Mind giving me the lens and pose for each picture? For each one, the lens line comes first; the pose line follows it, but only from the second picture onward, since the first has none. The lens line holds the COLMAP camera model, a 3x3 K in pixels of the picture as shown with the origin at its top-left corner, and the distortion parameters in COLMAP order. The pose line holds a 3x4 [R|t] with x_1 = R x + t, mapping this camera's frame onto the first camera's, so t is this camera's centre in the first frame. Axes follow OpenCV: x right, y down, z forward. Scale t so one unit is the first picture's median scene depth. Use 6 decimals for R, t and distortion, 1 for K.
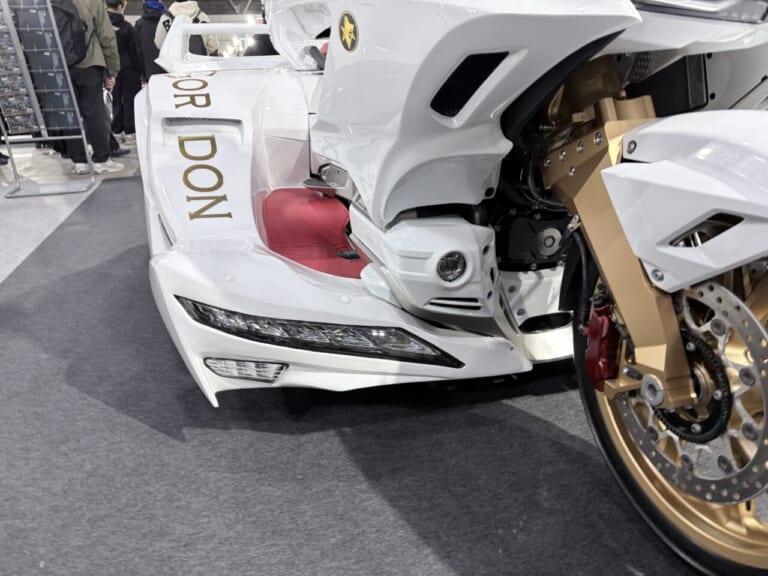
lens RADIAL K [[589.1, 0, 384.0], [0, 589.1, 288.0], [0, 0, 1]] dist [0.042943, -0.002353]
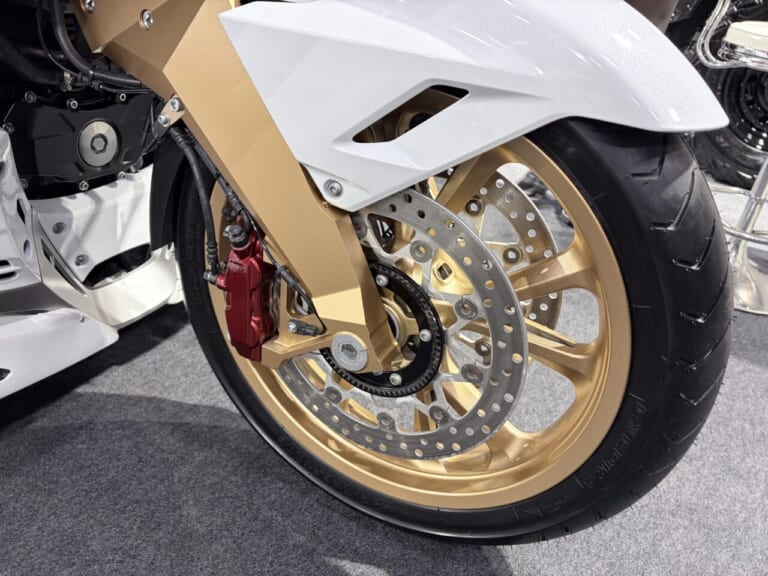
lens RADIAL K [[589.1, 0, 384.0], [0, 589.1, 288.0], [0, 0, 1]] dist [0.009297, -0.001028]
pose [[0.688420, -0.255163, 0.678947, 0.016443], [0.124102, 0.963710, 0.236349, -0.042642], [-0.714616, -0.078449, 0.695104, 0.336531]]
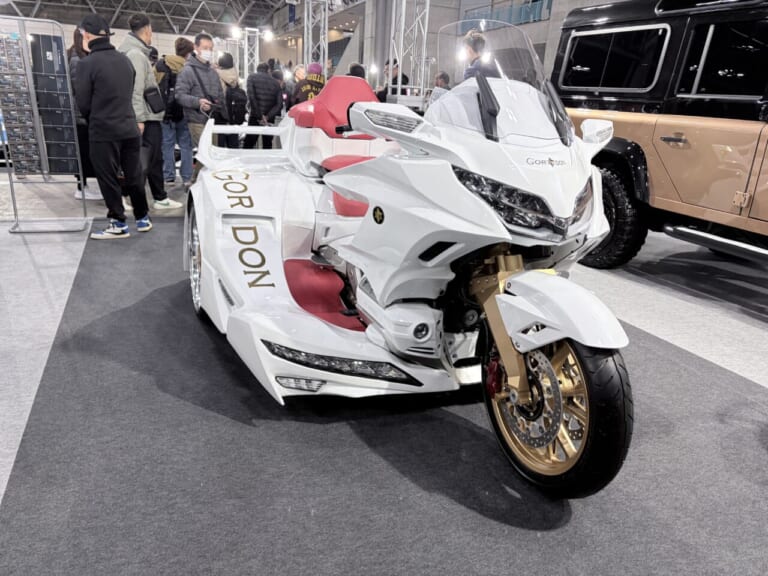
lens RADIAL K [[589.0, 0, 394.6], [0, 589.0, 276.4], [0, 0, 1]] dist [0.088718, -0.001770]
pose [[0.987913, 0.056331, 0.144414, -0.231882], [-0.046633, 0.996479, -0.069680, -0.070108], [-0.147831, 0.062103, 0.987061, -0.796715]]
